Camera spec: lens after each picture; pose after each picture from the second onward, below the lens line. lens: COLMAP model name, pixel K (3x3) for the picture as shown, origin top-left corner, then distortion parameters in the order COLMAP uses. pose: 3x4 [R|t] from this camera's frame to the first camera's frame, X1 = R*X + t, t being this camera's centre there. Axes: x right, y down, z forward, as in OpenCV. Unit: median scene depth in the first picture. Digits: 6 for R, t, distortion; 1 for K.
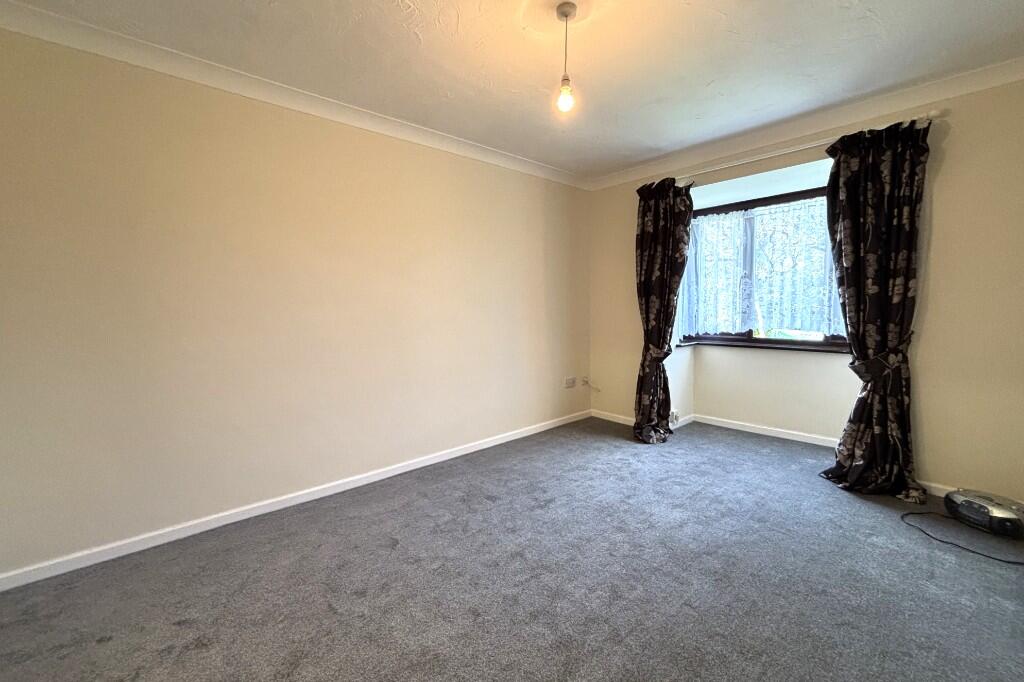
lens RADIAL K [[412.1, 0, 510.9], [0, 412.1, 330.4], [0, 0, 1]] dist [0.000729, 0.000633]
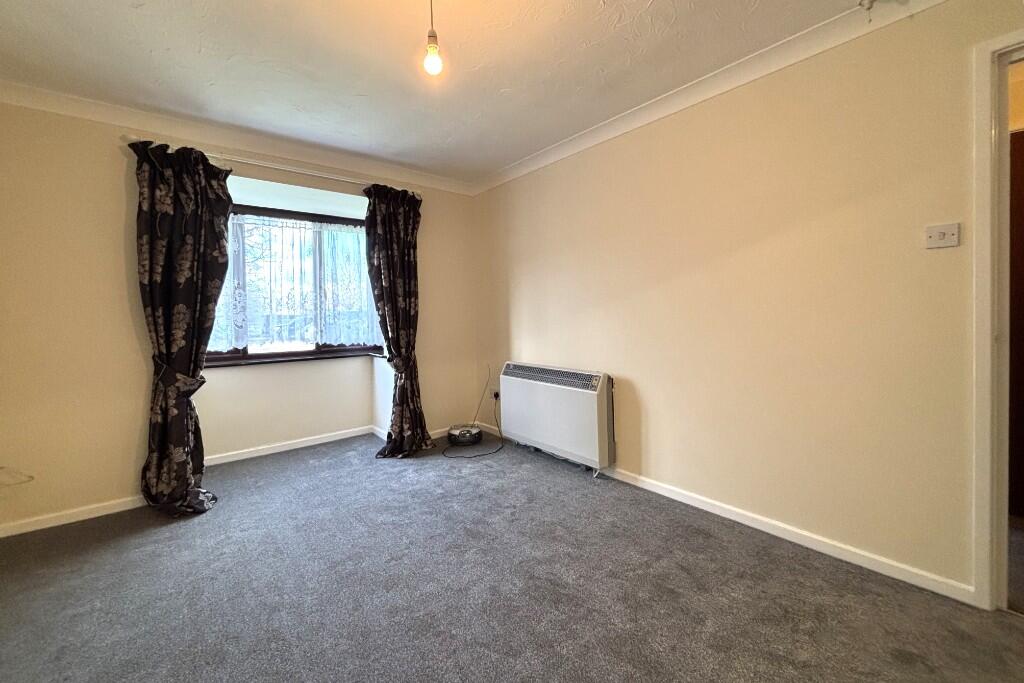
lens RADIAL K [[410.6, 0, 510.9], [0, 410.6, 324.1], [0, 0, 1]] dist [-0.000202, 0.000089]
pose [[0.063005, -0.012953, 0.997929, -0.418368], [0.076005, 0.997074, 0.008143, -0.016843], [-0.995115, 0.075334, 0.063805, 0.505595]]
